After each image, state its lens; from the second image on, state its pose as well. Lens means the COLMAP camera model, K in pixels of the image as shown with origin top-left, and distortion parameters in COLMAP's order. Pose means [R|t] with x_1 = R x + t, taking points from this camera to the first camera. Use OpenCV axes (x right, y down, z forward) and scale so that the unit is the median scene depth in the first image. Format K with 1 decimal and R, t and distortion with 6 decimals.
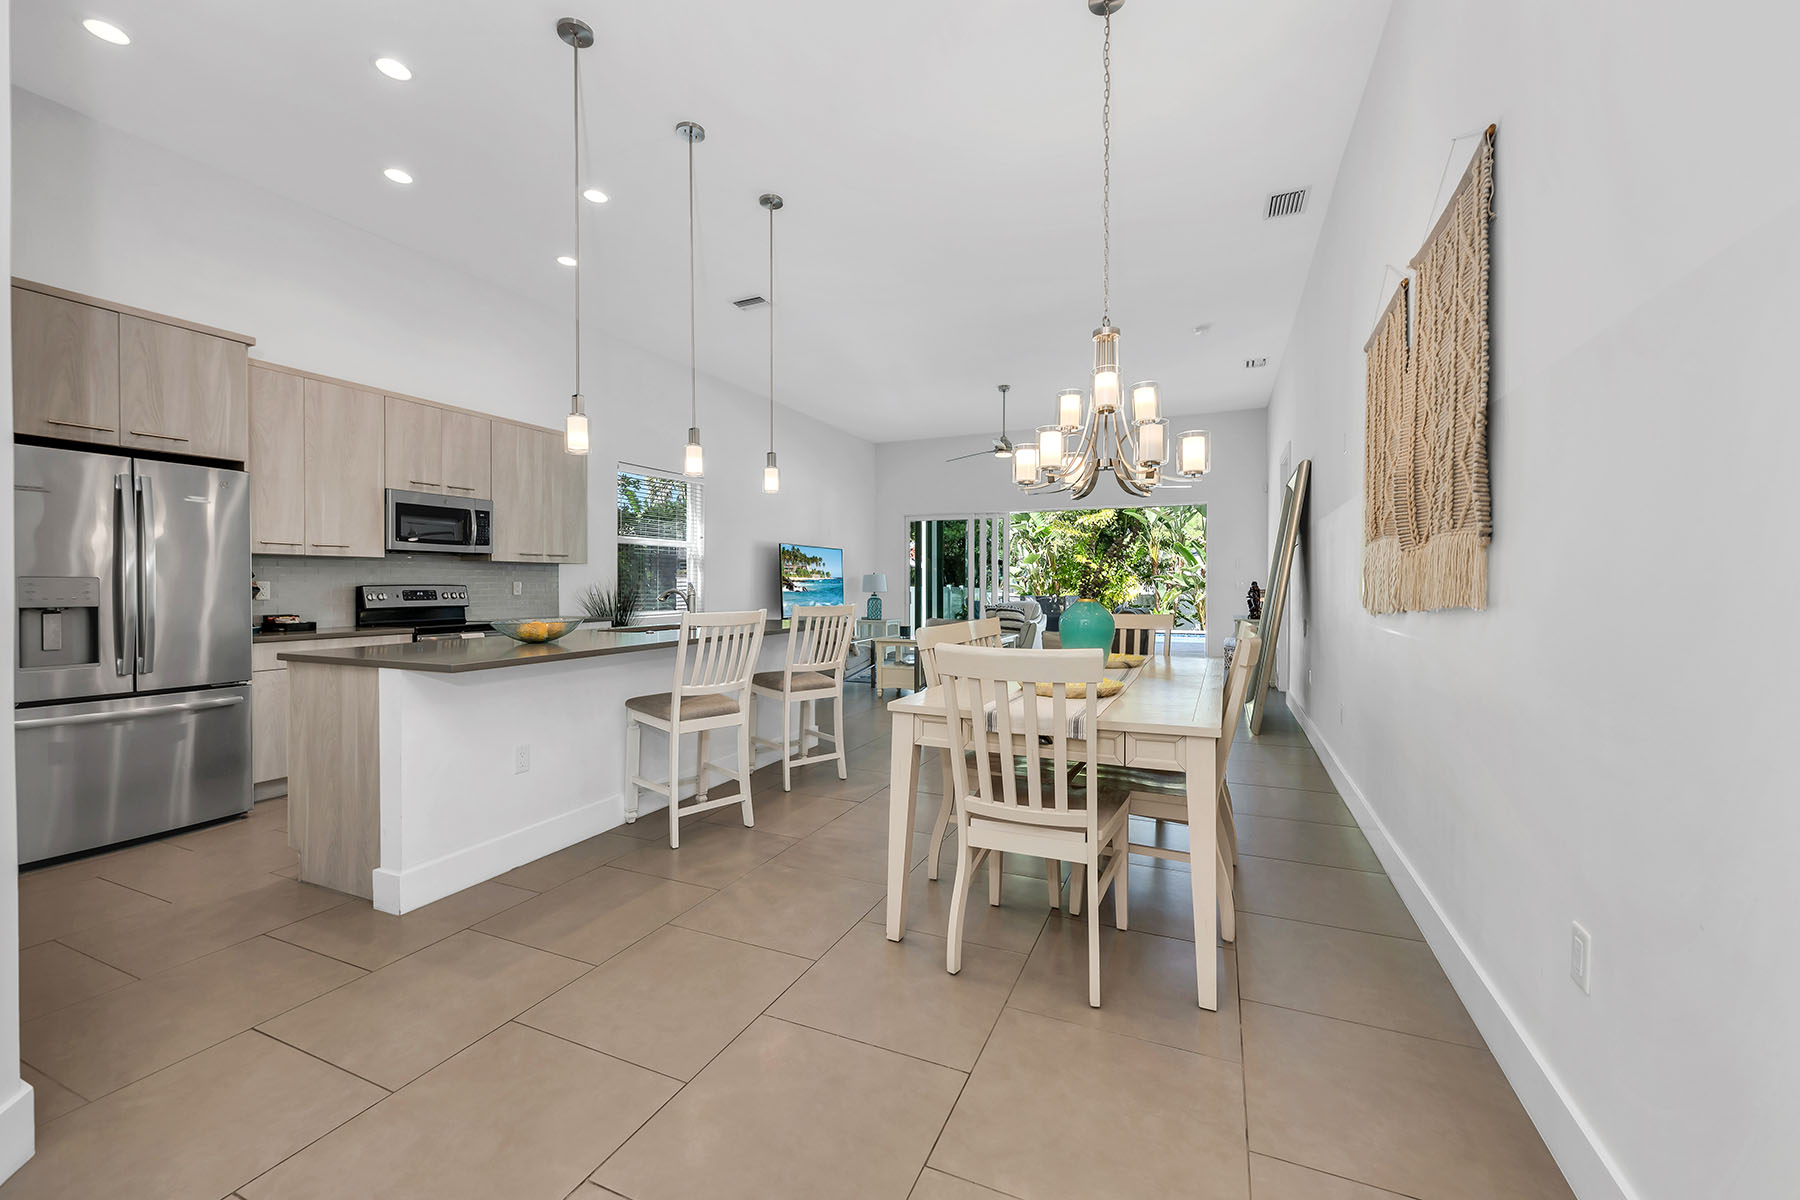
lens RADIAL K [[719.9, 0, 895.1], [0, 719.9, 588.1], [0, 0, 1]] dist [0.001893, -0.000520]
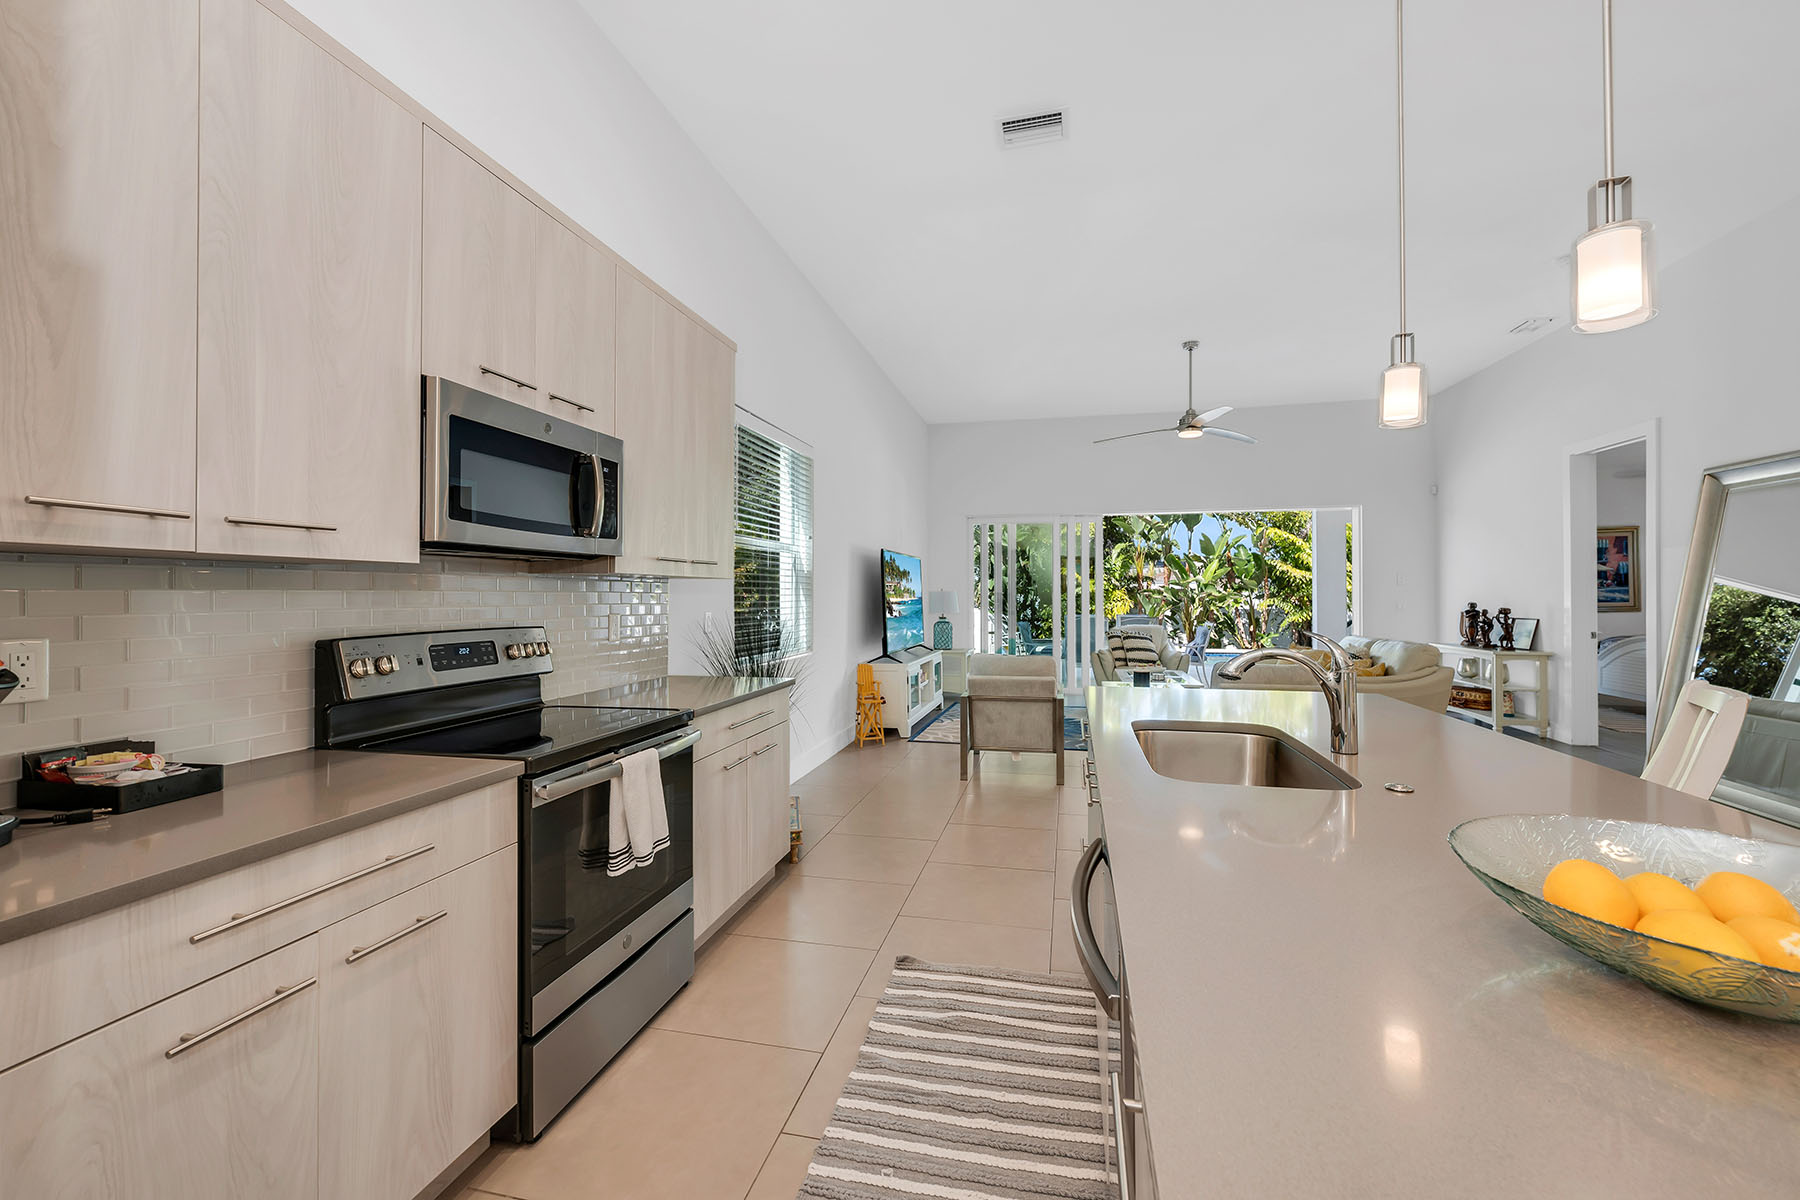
lens RADIAL K [[715.6, 0, 891.8], [0, 715.6, 590.6], [0, 0, 1]] dist [-0.003034, 0.000689]
pose [[0.984324, -0.001478, 0.176364, -0.419863], [0.004001, 0.999895, -0.013948, -0.017806], [-0.176325, 0.014434, 0.984226, 0.470872]]
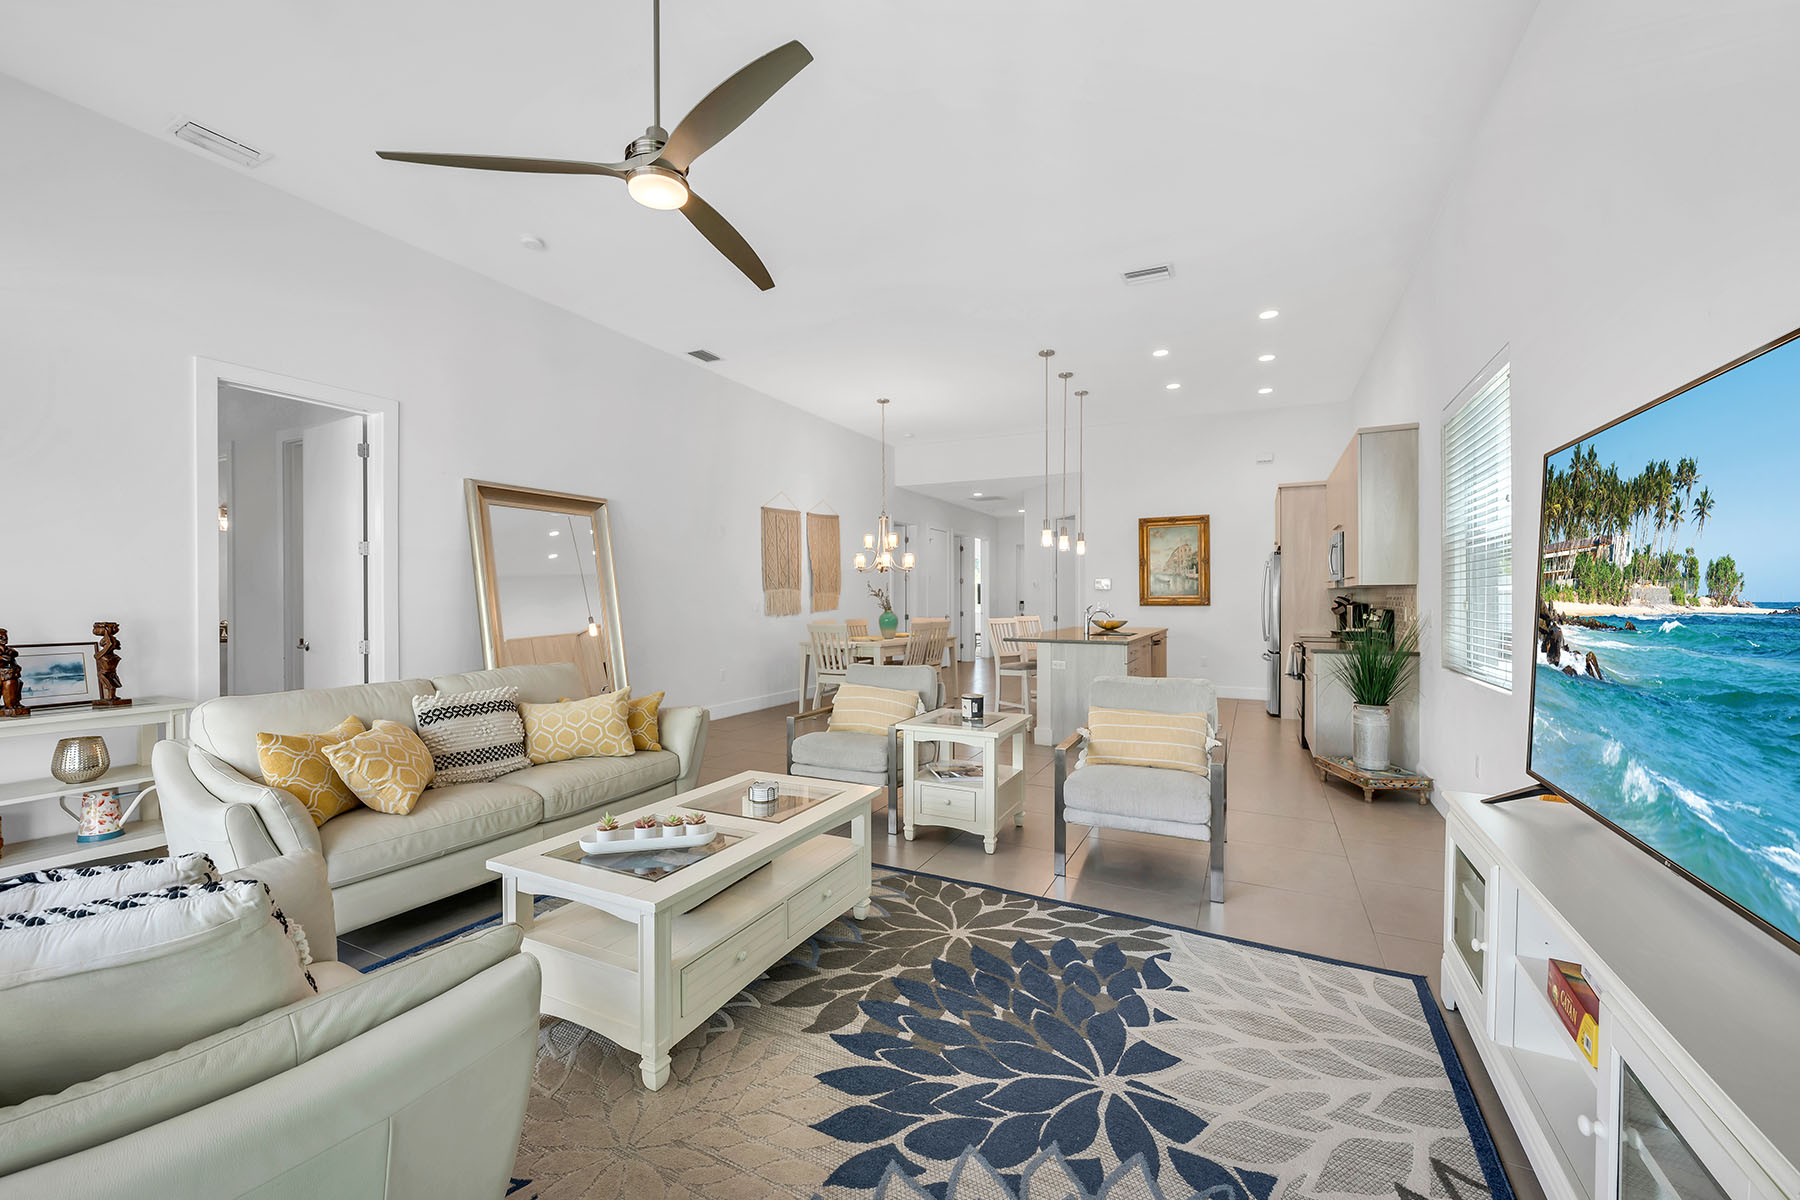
lens RADIAL K [[715.6, 0, 877.8], [0, 715.6, 604.8], [0, 0, 1]] dist [-0.003034, 0.000689]
pose [[-0.997641, -0.001052, 0.068641, 0.061439], [0.000202, 0.999833, 0.018250, -0.027294], [-0.068649, 0.018221, -0.997474, 1.911631]]
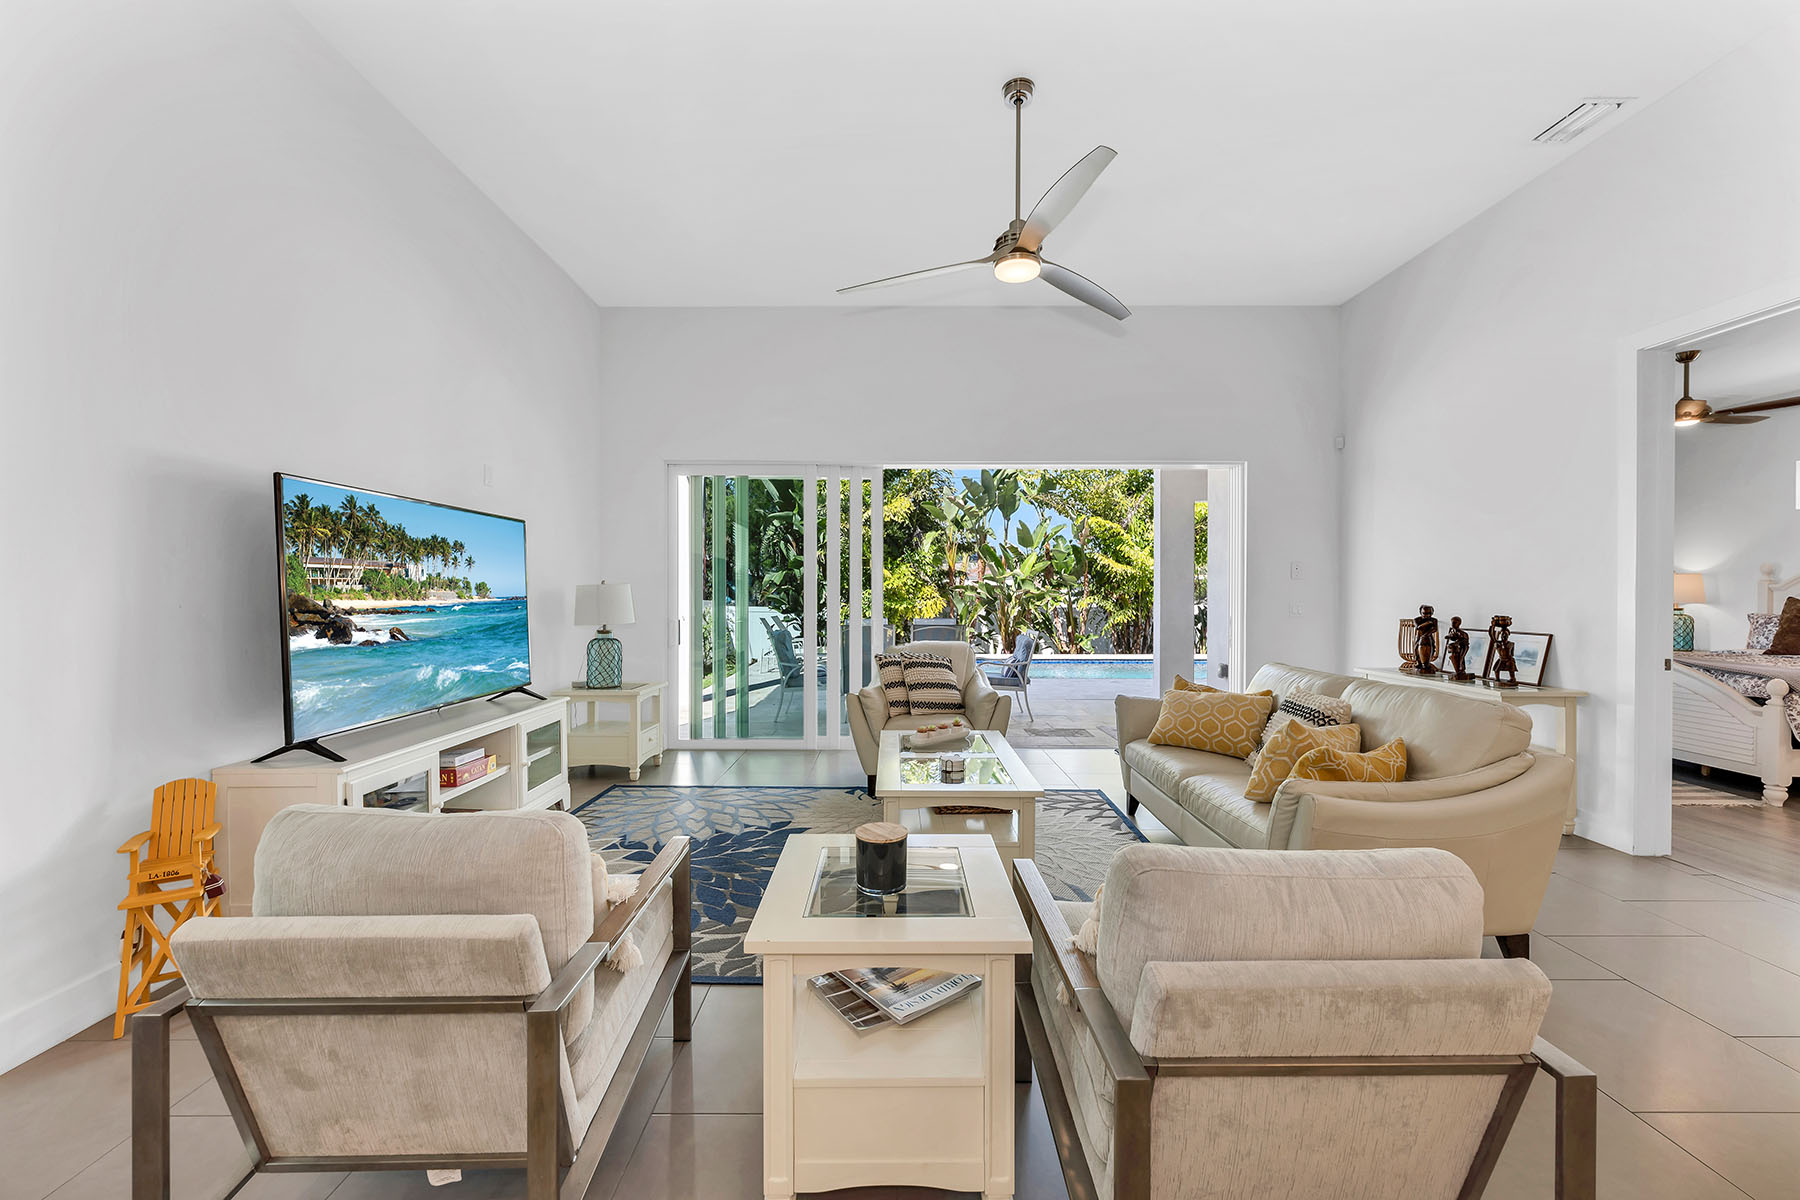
lens RADIAL K [[715.6, 0, 895.2], [0, 715.6, 596.5], [0, 0, 1]] dist [-0.003034, 0.000689]
pose [[0.912851, -0.004324, 0.408271, -0.087062], [0.004359, 0.999990, 0.000844, -0.023739], [-0.408271, 0.001009, 0.912860, 1.000132]]
